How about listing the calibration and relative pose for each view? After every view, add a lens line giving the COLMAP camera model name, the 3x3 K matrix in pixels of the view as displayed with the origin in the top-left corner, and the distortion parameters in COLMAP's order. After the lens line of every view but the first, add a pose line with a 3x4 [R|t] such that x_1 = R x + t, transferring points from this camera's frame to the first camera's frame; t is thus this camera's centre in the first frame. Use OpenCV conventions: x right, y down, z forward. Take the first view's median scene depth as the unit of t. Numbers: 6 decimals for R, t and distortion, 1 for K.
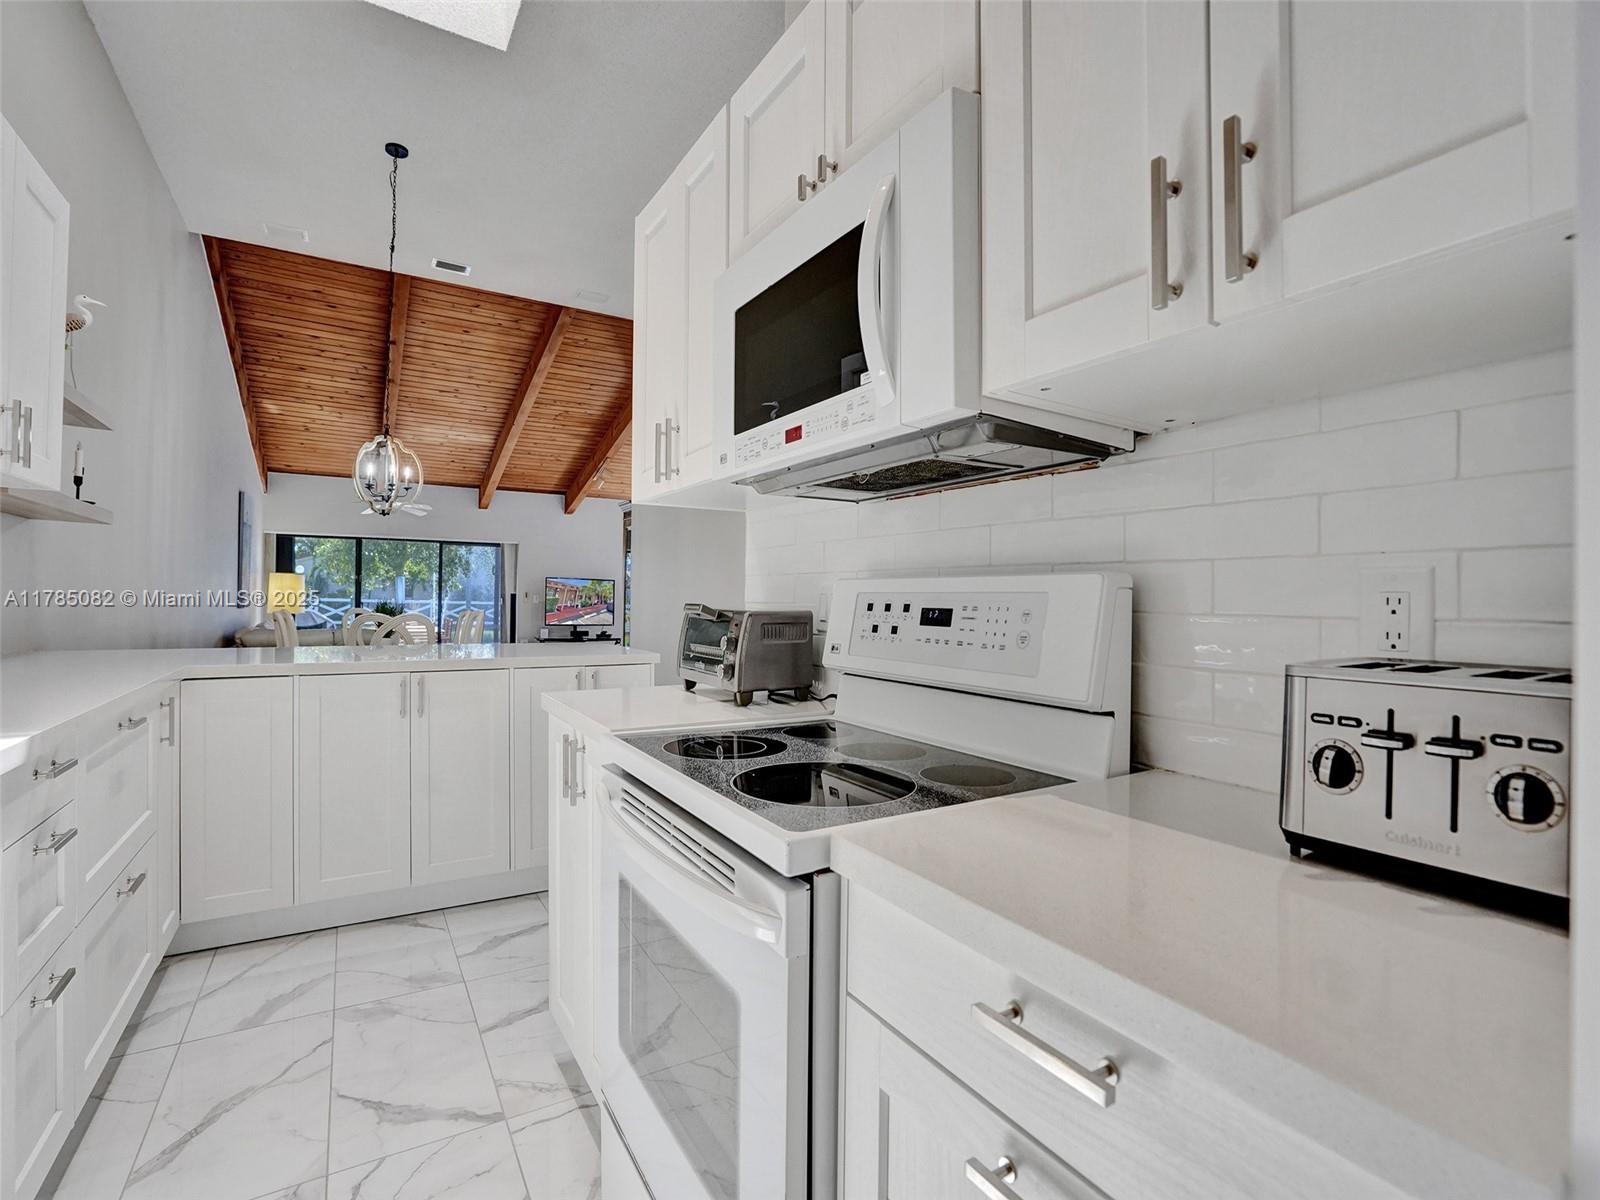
lens RADIAL K [[743.1, 0, 792.9], [0, 743.1, 600.1], [0, 0, 1]] dist [-0.043171, 0.014058]
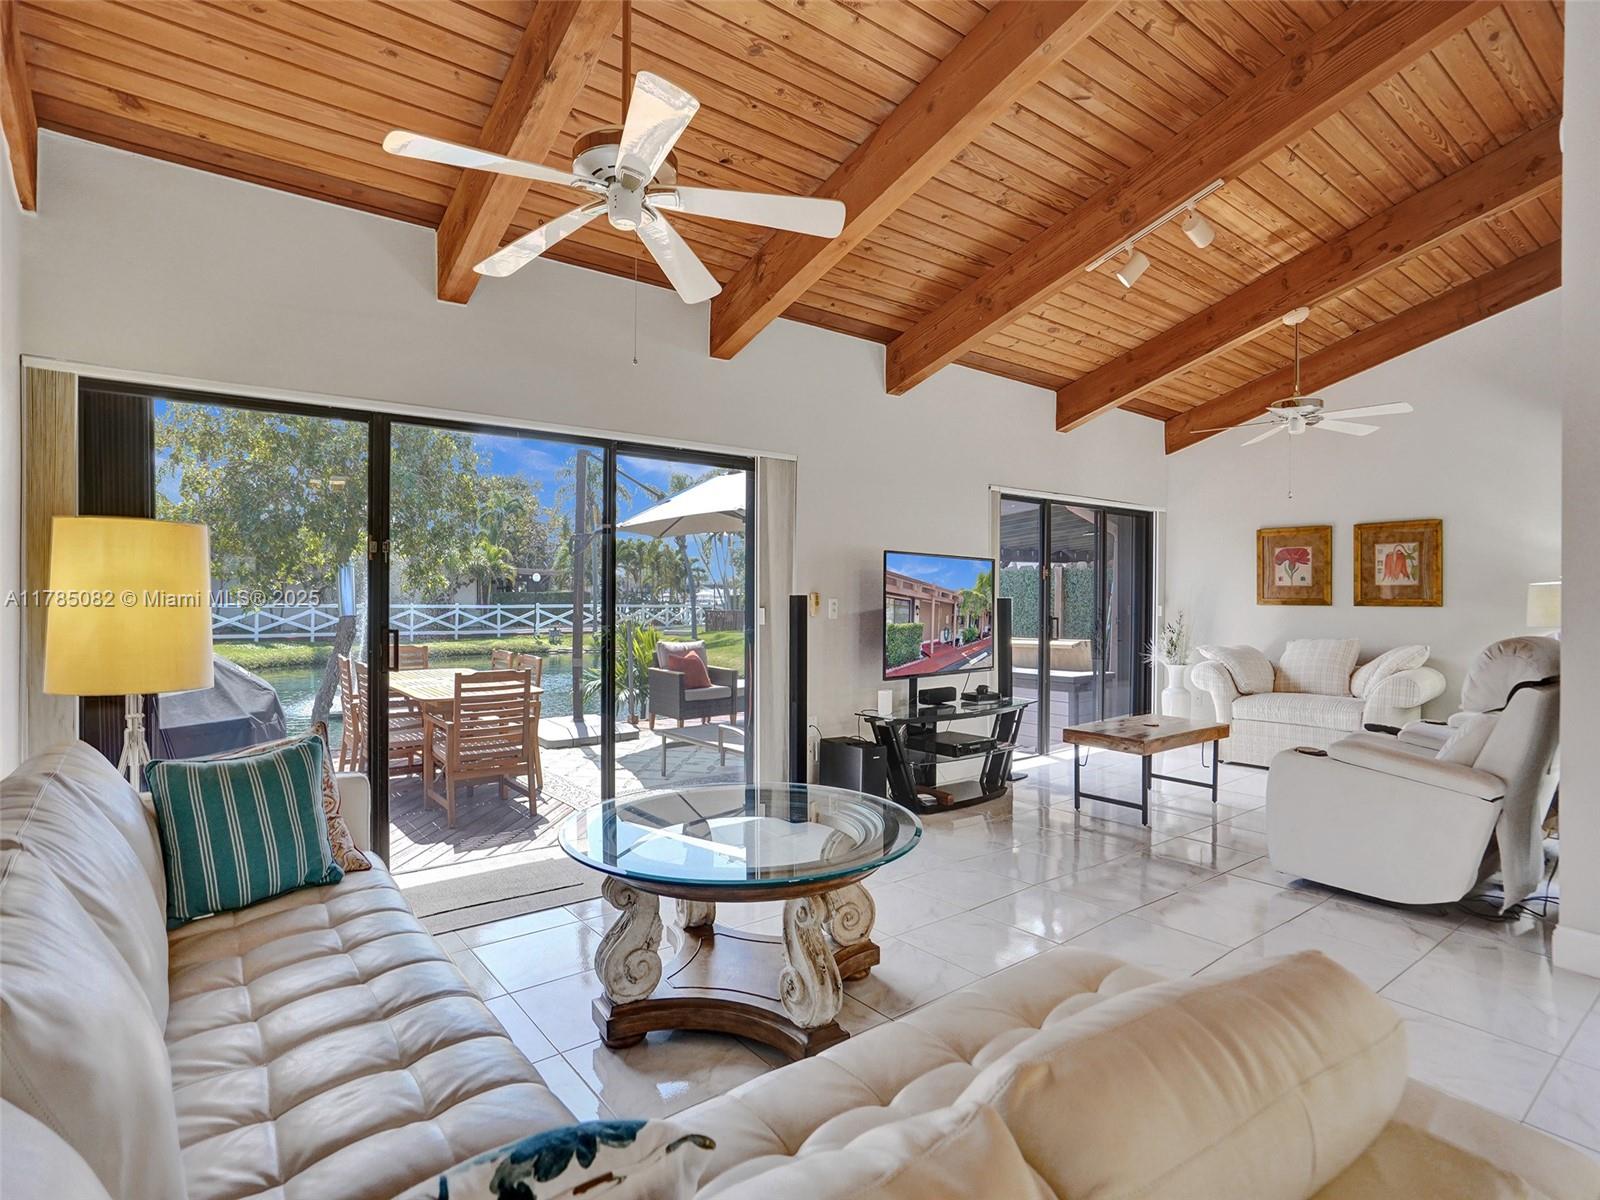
lens RADIAL K [[814.4, 0, 790.5], [0, 814.4, 602.6], [0, 0, 1]] dist [-0.024117, 0.004520]
pose [[0.993475, -0.010230, 0.113593, -0.745619], [0.009515, 0.999931, 0.006839, -0.015209], [-0.113655, -0.005714, 0.993504, 1.047290]]
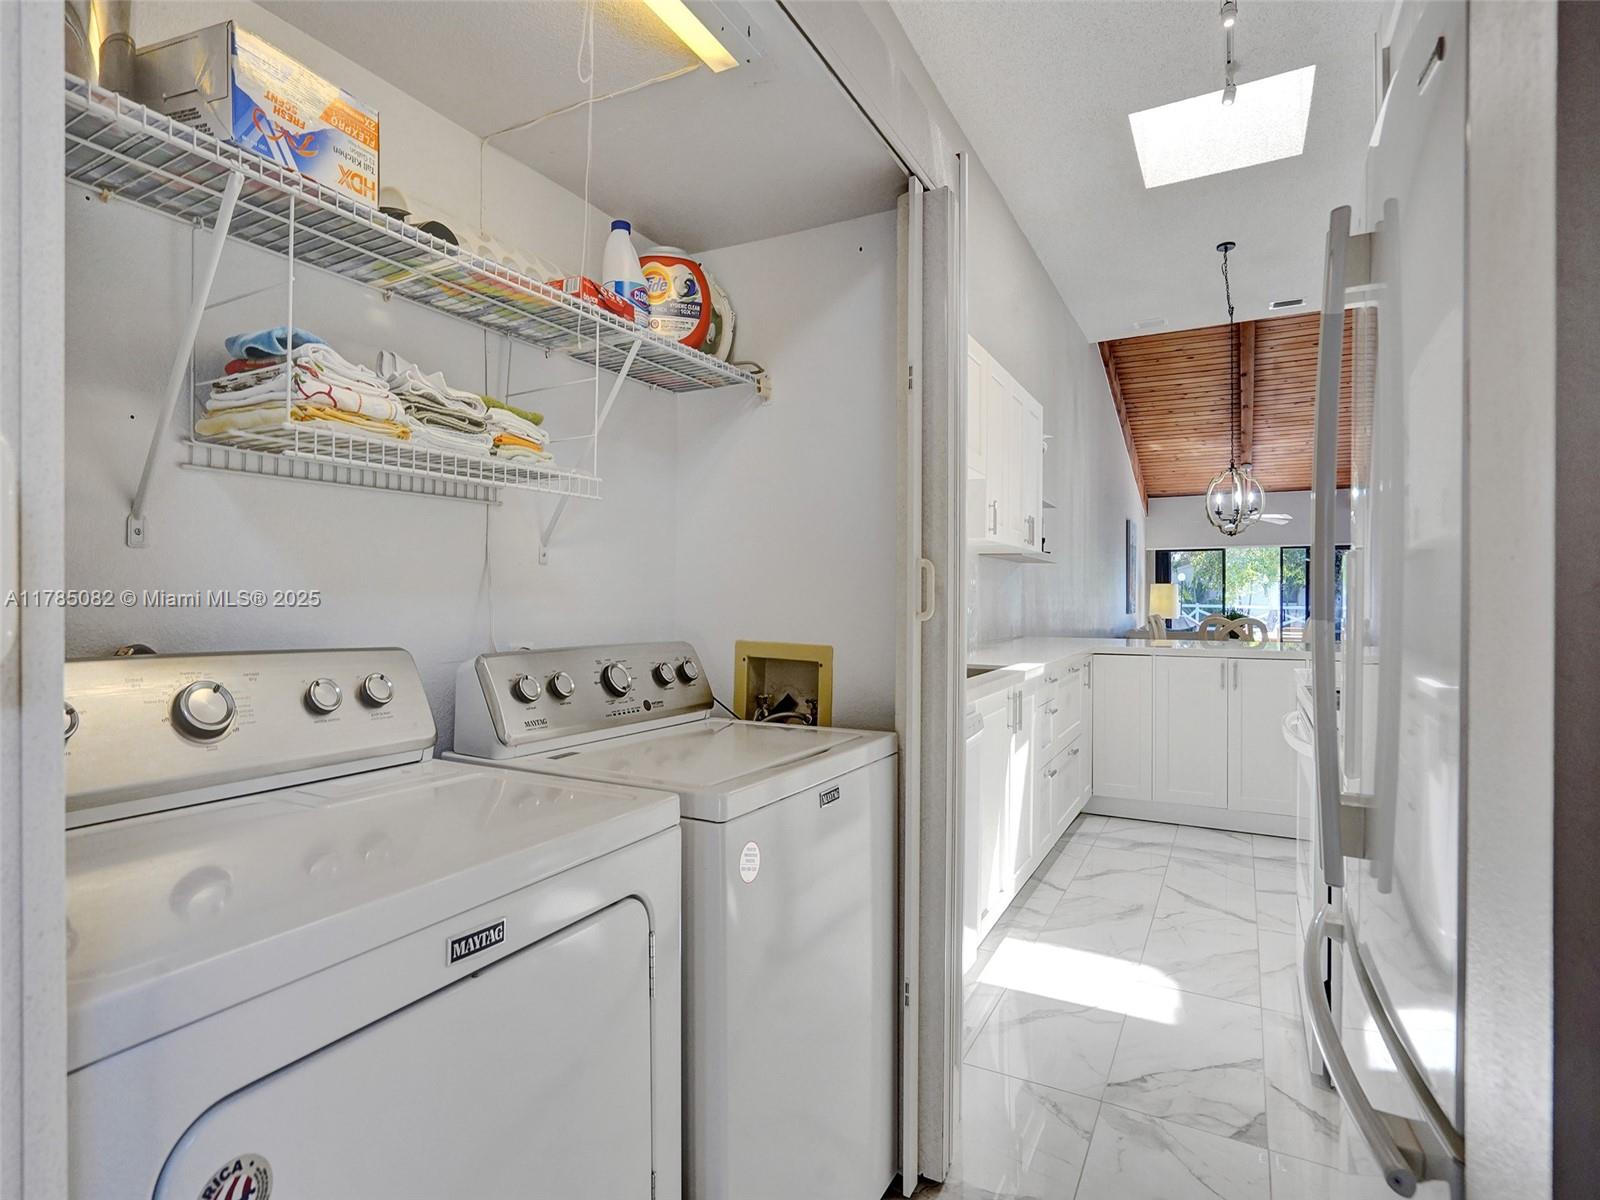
lens RADIAL K [[803.3, 0, 790.9], [0, 803.3, 603.2], [0, 0, 1]] dist [-0.033034, 0.001740]
pose [[0.495215, -0.007740, -0.868736, 0.166756], [0.004147, 0.999970, -0.006545, -0.000590], [0.868761, -0.000362, 0.495232, -0.208064]]
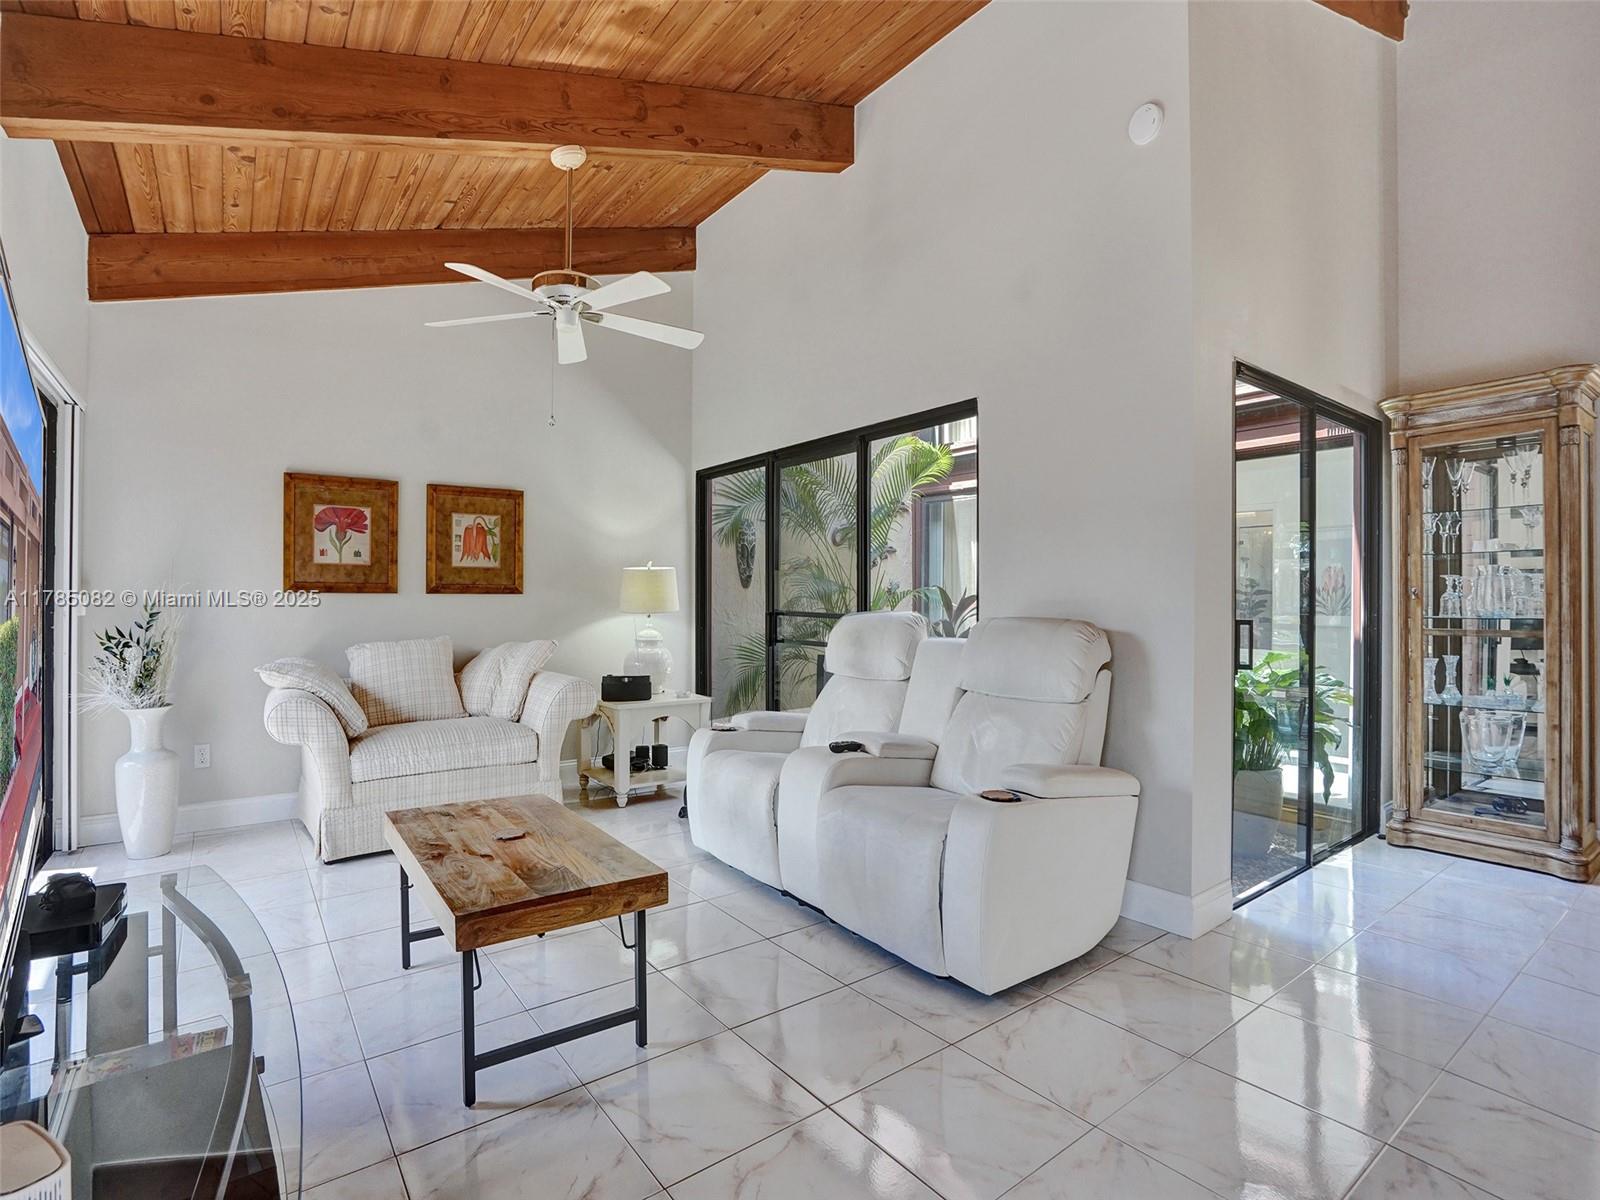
lens RADIAL K [[785.5, 0, 798.4], [0, 785.5, 597.4], [0, 0, 1]] dist [-0.018338, -0.000085]
pose [[-0.090865, -0.013371, 0.995773, -0.686113], [0.000415, 0.999909, 0.013464, -0.003434], [-0.995863, 0.001636, -0.090851, 1.691527]]
